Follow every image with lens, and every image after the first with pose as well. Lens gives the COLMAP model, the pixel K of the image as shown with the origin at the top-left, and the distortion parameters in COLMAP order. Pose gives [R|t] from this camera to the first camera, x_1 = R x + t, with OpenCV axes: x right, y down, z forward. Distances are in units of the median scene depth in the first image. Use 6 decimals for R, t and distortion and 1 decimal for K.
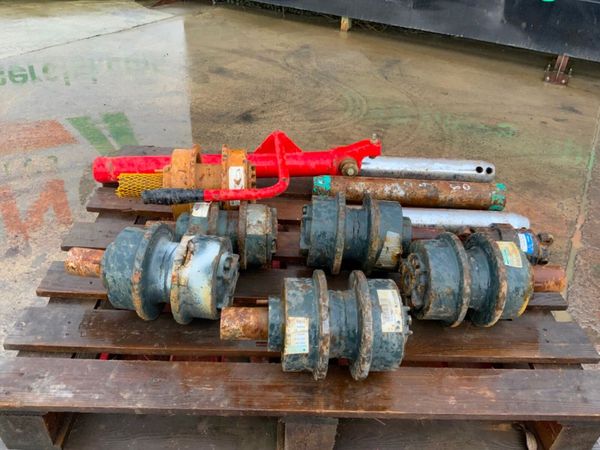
lens RADIAL K [[511.7, 0, 300.3], [0, 511.7, 226.2], [0, 0, 1]] dist [0.012615, -0.028397]
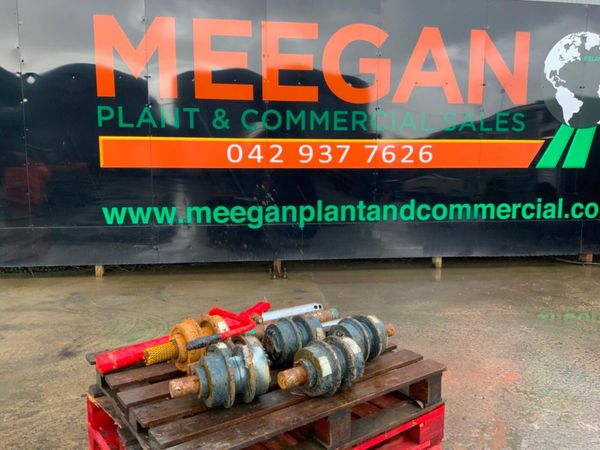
lens RADIAL K [[511.7, 0, 299.6], [0, 511.7, 224.8], [0, 0, 1]] dist [0.012615, -0.028397]
pose [[0.810311, -0.121900, 0.573181, -0.719544], [0.362959, 0.872318, -0.327601, 0.213490], [-0.460062, 0.473500, 0.751093, -0.462193]]
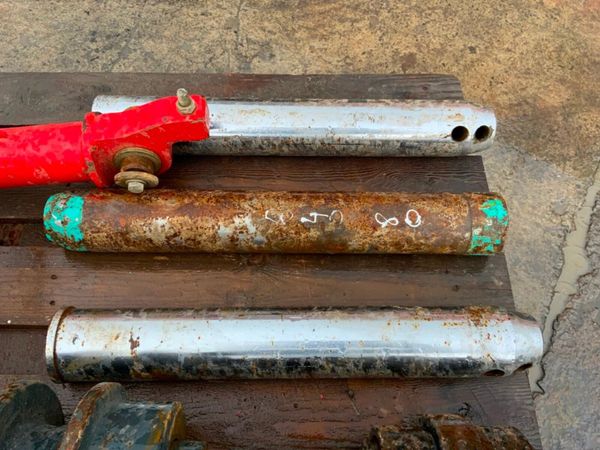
lens RADIAL K [[511.7, 0, 301.3], [0, 511.7, 226.2], [0, 0, 1]] dist [0.012615, -0.028397]
pose [[0.999700, -0.024152, -0.004098, 0.233925], [0.022528, 0.840646, 0.541116, -0.300603], [-0.009624, -0.541046, 0.840938, 0.645660]]
